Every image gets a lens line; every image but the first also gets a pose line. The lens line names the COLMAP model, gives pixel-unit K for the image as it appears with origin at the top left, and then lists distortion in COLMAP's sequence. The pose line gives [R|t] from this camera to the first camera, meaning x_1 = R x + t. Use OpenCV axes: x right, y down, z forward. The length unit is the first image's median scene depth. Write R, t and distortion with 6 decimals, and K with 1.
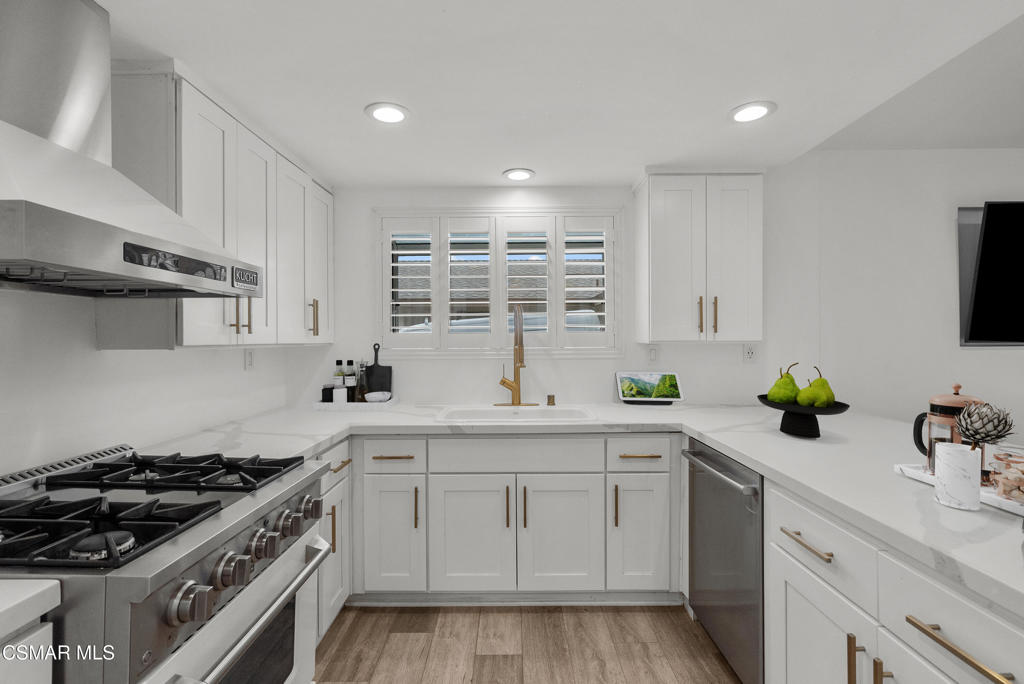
lens RADIAL K [[468.5, 0, 512.0], [0, 468.5, 342.0], [0, 0, 1]] dist [-0.001450, -0.000211]
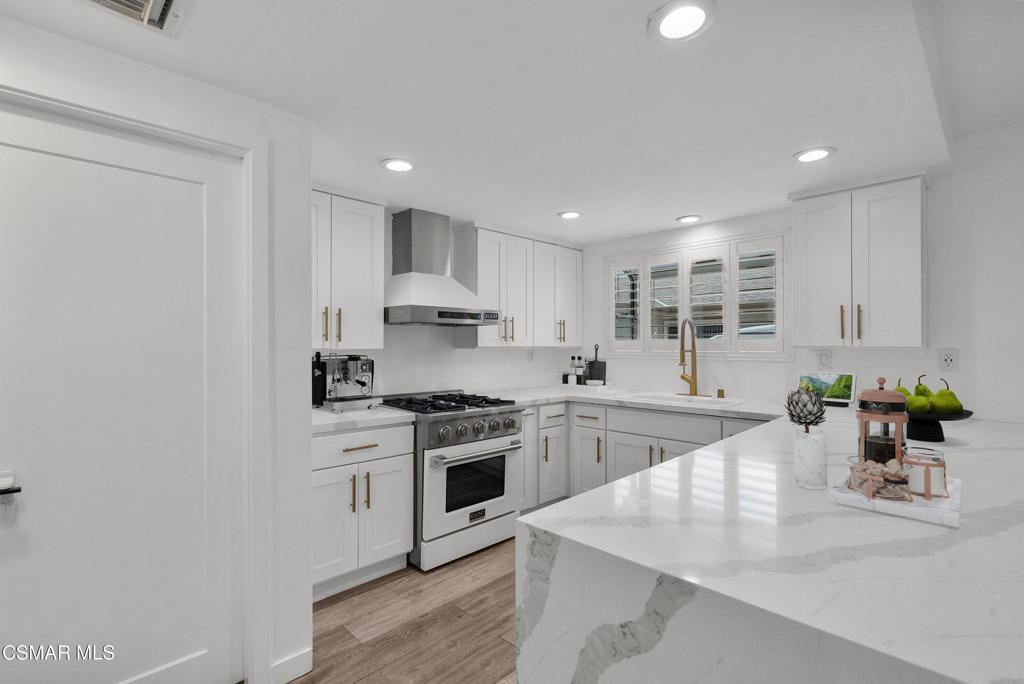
lens RADIAL K [[481.0, 0, 511.3], [0, 481.0, 346.0], [0, 0, 1]] dist [0.000271, -0.000052]
pose [[0.708797, 0.002147, -0.705409, 0.721118], [-0.005492, 0.999982, -0.002474, 0.006029], [0.705391, 0.005627, 0.708796, -0.361503]]
